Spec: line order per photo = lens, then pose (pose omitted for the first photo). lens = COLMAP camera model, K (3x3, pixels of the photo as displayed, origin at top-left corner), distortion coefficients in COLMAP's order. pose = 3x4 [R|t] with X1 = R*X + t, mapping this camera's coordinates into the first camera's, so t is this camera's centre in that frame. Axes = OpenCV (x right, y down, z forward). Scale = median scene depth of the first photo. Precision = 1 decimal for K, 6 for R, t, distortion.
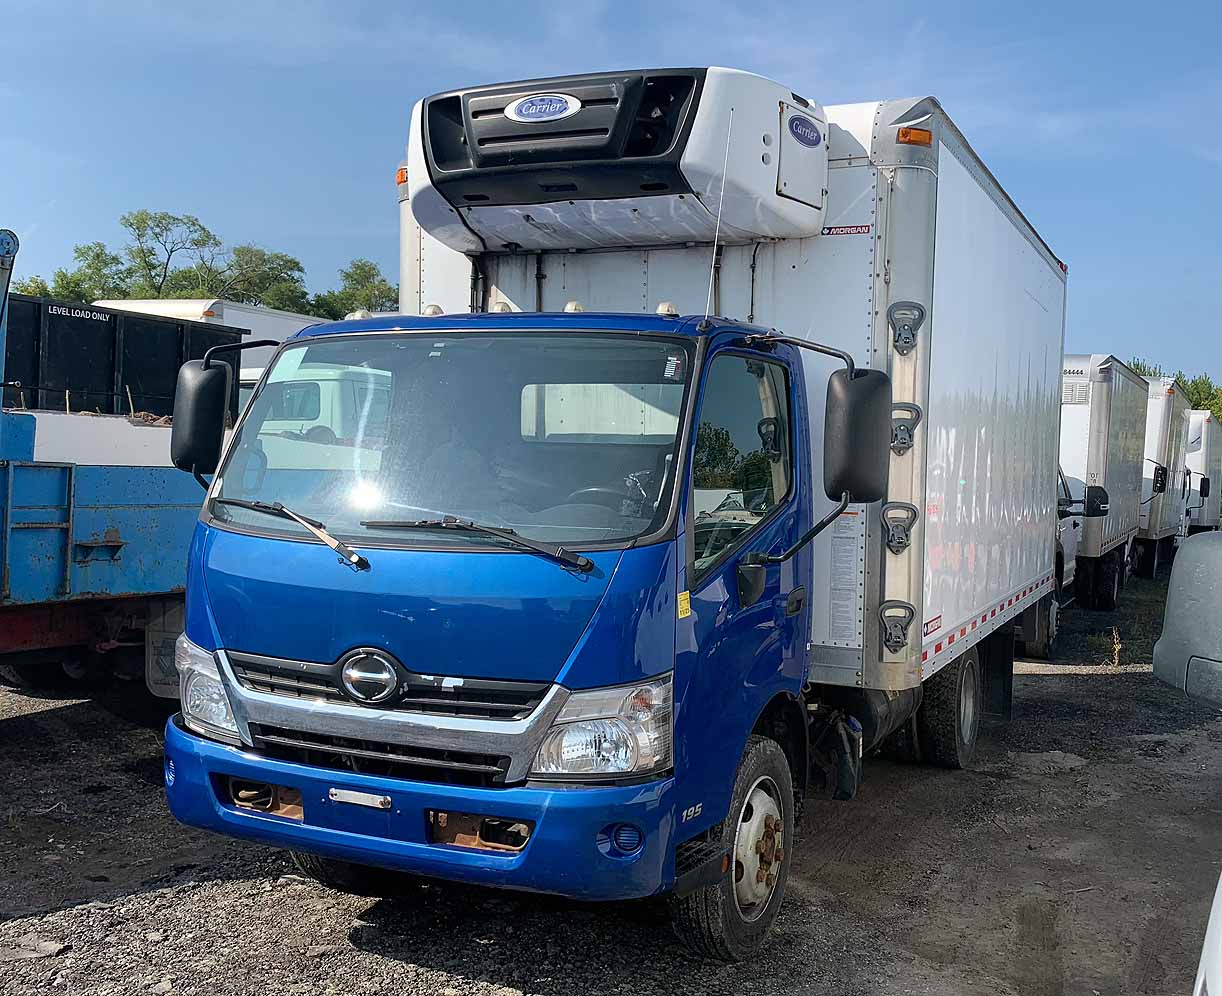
lens RADIAL K [[1207.0, 0, 613.6], [0, 1207.0, 444.3], [0, 0, 1]] dist [0.074049, -0.011068]
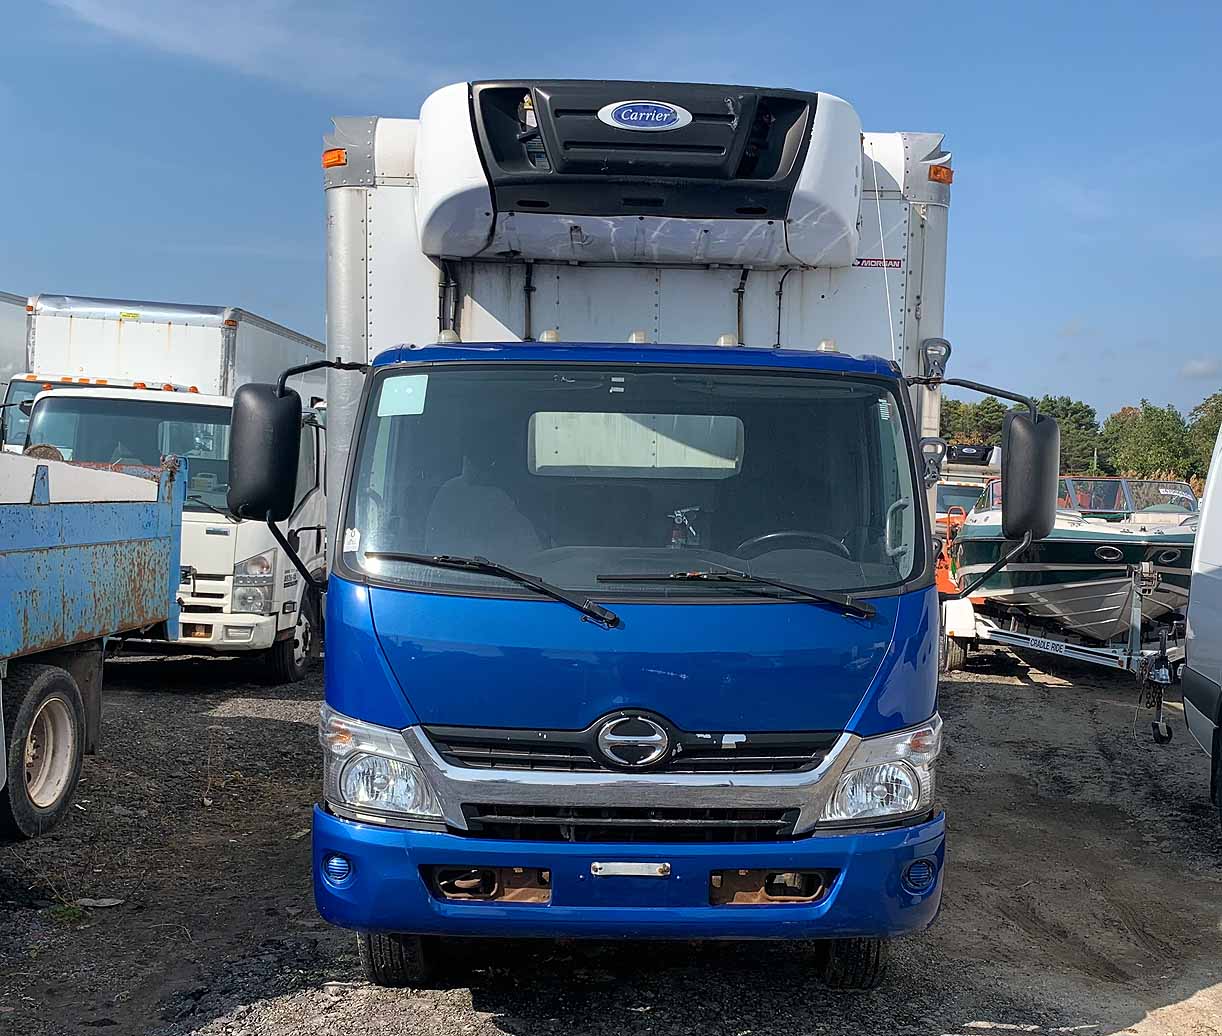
lens RADIAL K [[1422.6, 0, 611.0], [0, 1422.6, 518.0], [0, 0, 1]] dist [0.078217, -0.012896]
pose [[0.907915, -0.020267, 0.418664, -0.559187], [-0.001108, 0.998711, 0.050748, -0.029167], [-0.419153, -0.046539, 0.906722, 0.017044]]
